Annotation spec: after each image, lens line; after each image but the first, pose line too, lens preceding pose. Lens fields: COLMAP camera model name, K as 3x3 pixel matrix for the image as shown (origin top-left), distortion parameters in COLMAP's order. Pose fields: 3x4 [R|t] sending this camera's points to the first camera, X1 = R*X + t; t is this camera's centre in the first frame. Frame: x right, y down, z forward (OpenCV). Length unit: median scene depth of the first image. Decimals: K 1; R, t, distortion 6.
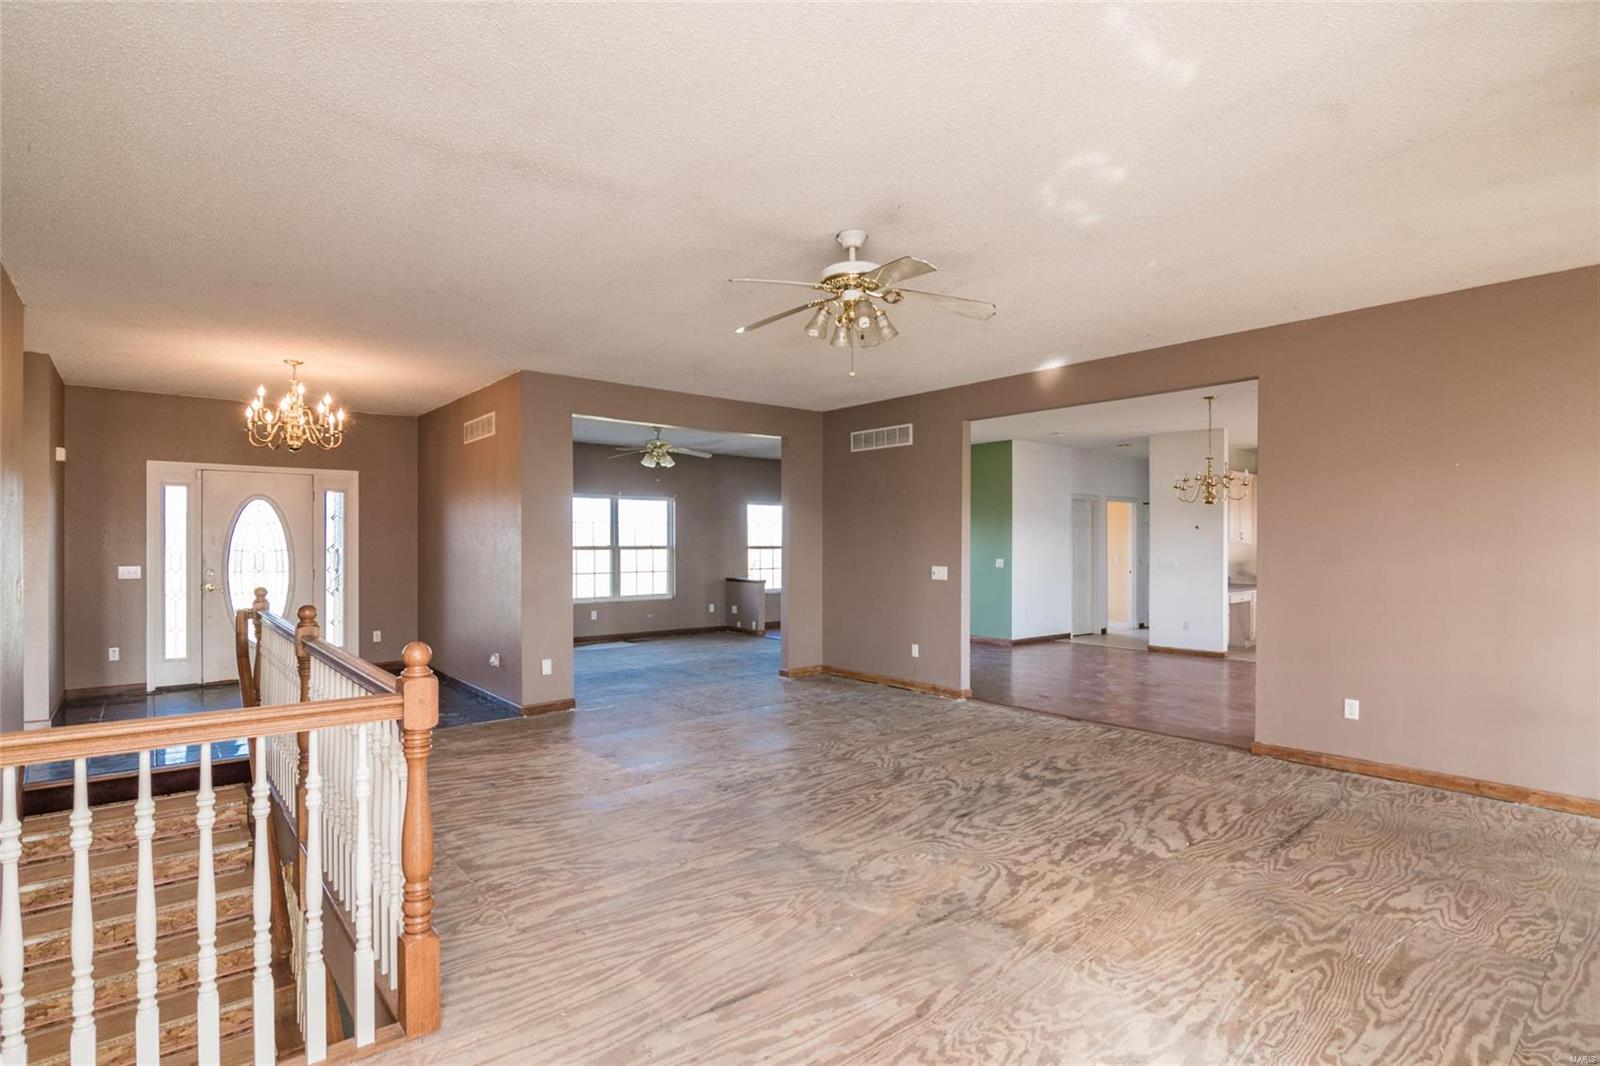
lens RADIAL K [[797.8, 0, 797.4], [0, 797.8, 543.5], [0, 0, 1]] dist [-0.000231, -0.000213]
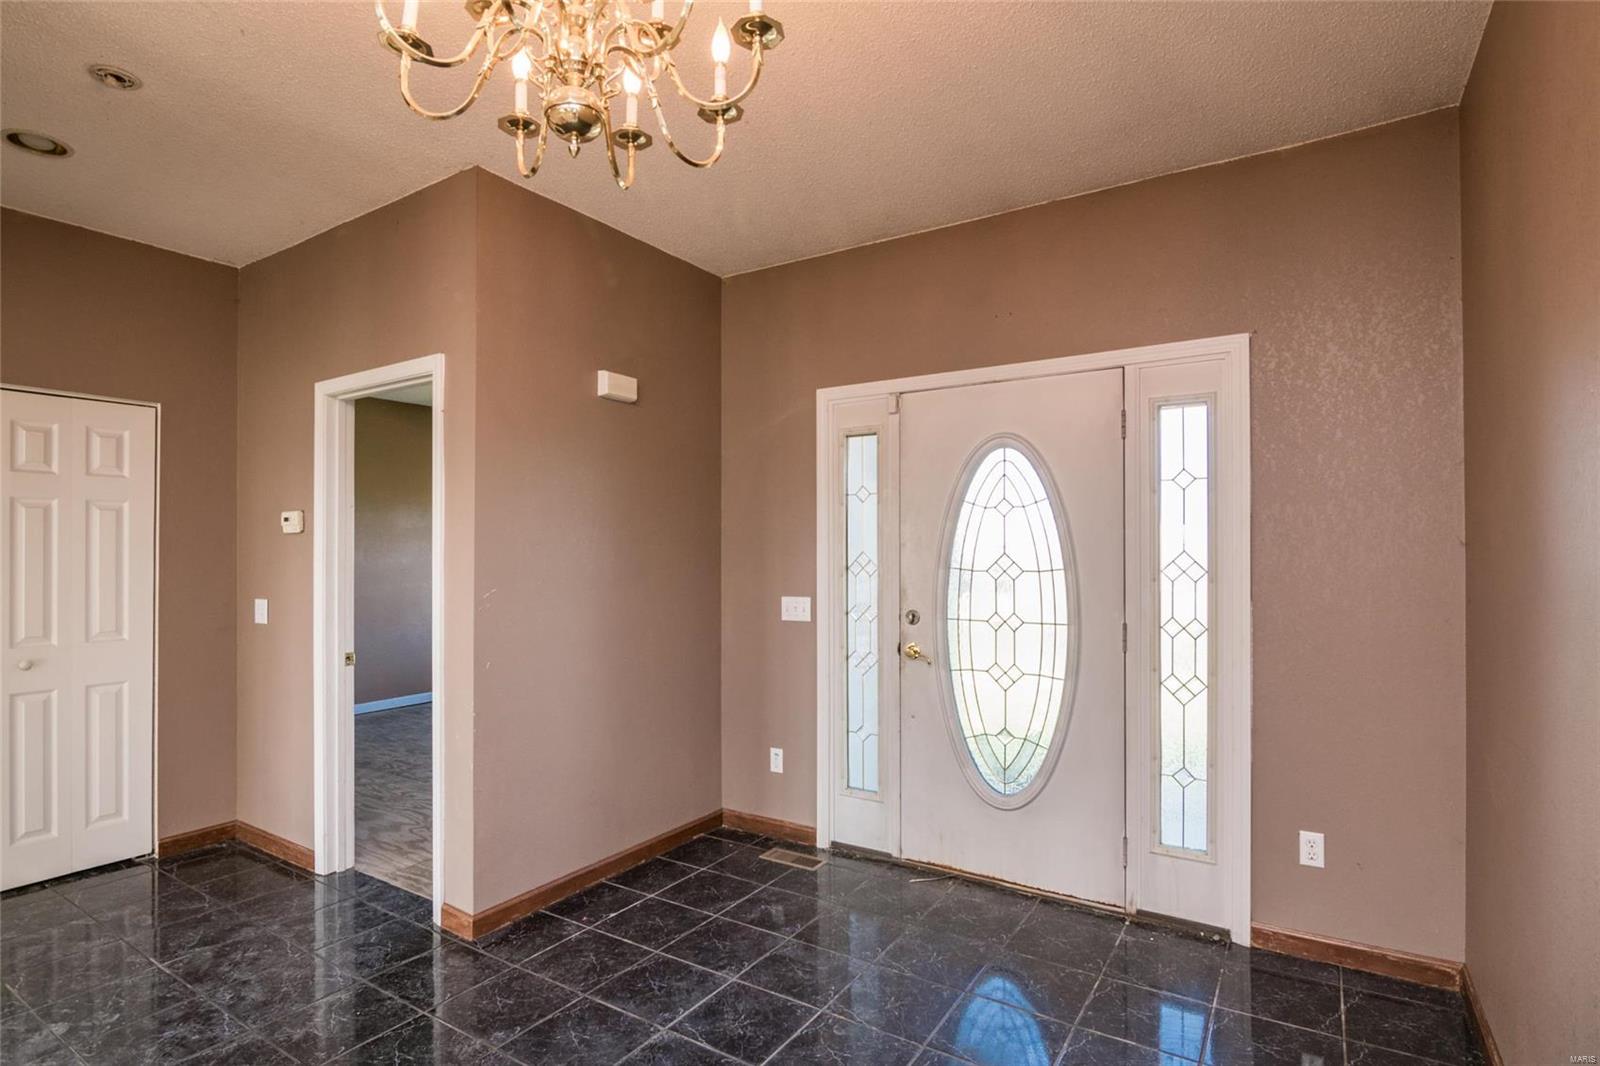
lens RADIAL K [[786.8, 0, 798.3], [0, 786.8, 554.0], [0, 0, 1]] dist [0.000538, 0.000034]
pose [[0.299387, -0.002482, -0.954129, -0.322722], [0.000418, 0.999997, -0.002470, 0.001386], [0.954132, 0.000341, 0.299387, 0.789965]]
